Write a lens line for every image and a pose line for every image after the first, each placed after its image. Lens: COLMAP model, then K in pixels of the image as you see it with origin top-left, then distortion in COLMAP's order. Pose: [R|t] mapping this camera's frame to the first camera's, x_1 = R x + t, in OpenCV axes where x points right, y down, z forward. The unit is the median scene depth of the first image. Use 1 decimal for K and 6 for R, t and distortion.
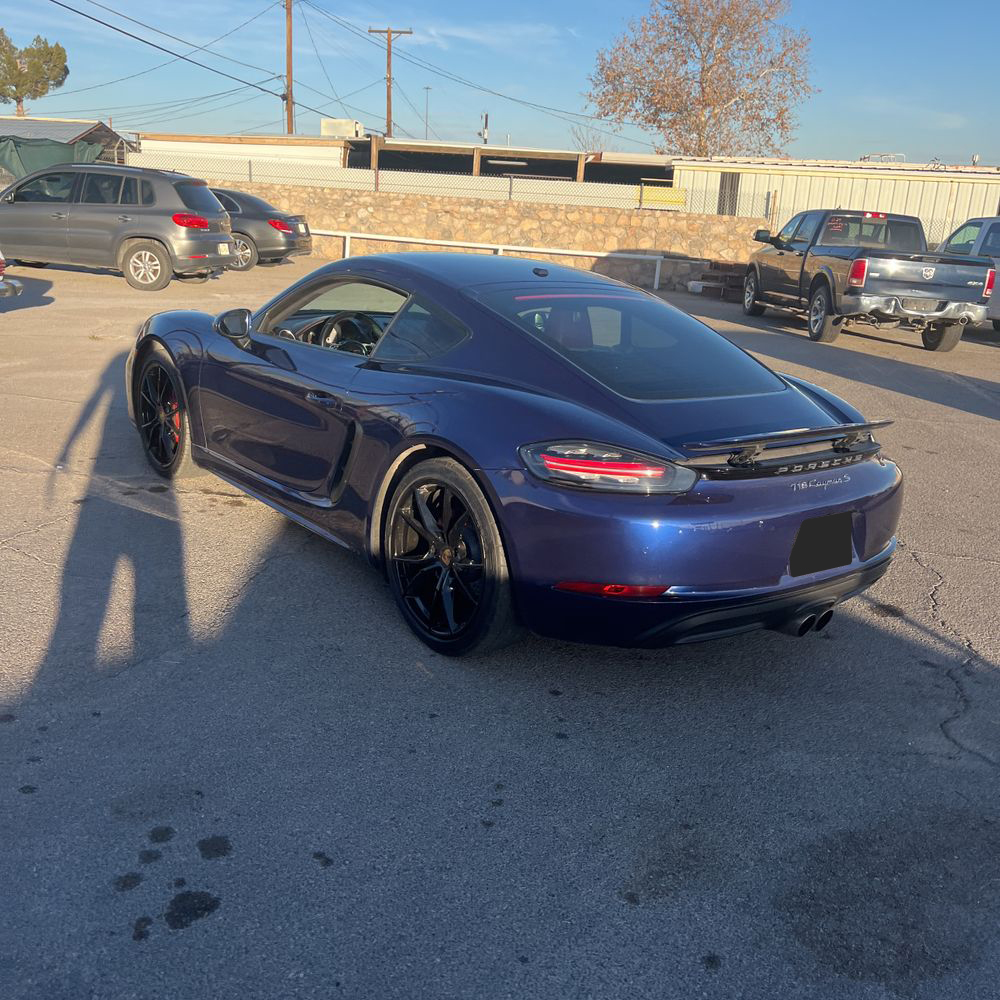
lens RADIAL K [[1020.9, 0, 501.2], [0, 1020.9, 492.8], [0, 0, 1]] dist [0.019896, 0.000000]
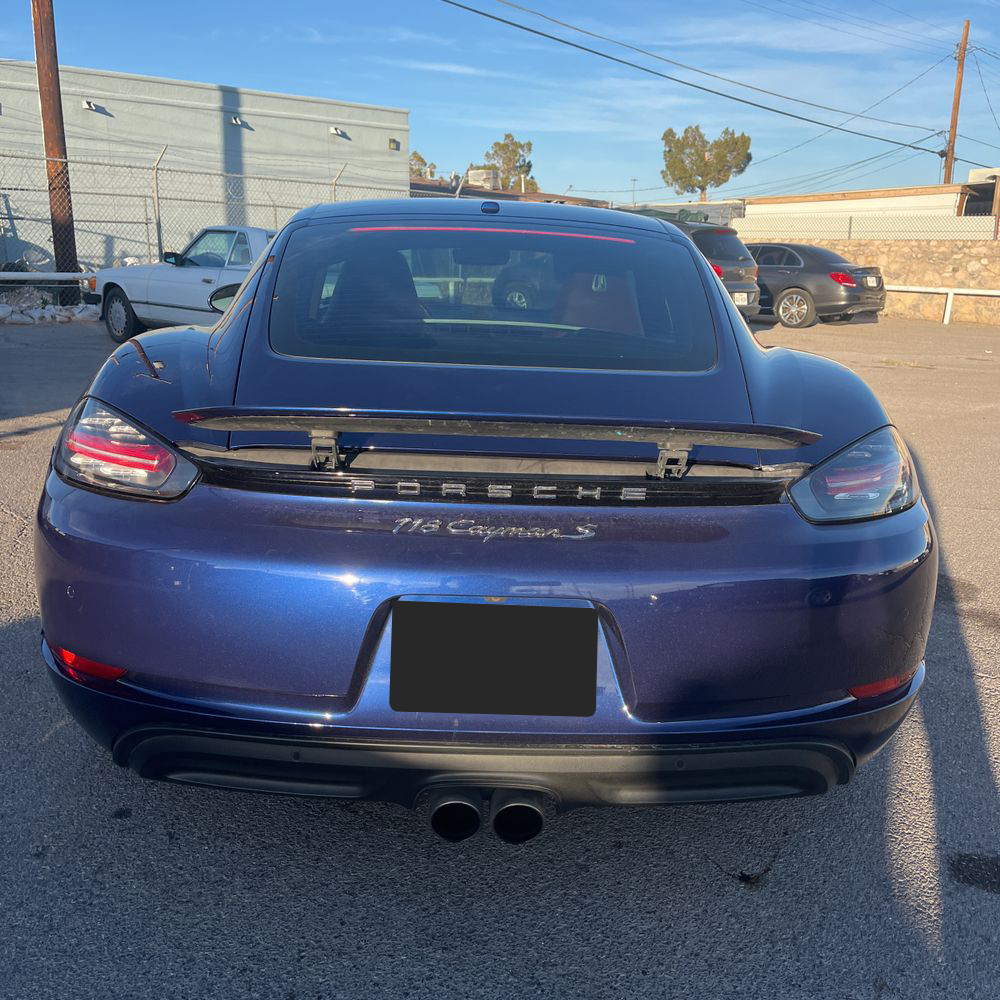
lens RADIAL K [[1020.9, 0, 498.7], [0, 1020.9, 497.4], [0, 0, 1]] dist [0.019896, 0.000000]
pose [[0.790675, 0.094384, -0.604917, 0.089700], [-0.138527, 0.990002, -0.026597, -0.001783], [0.596358, 0.104826, 0.795844, 0.092701]]
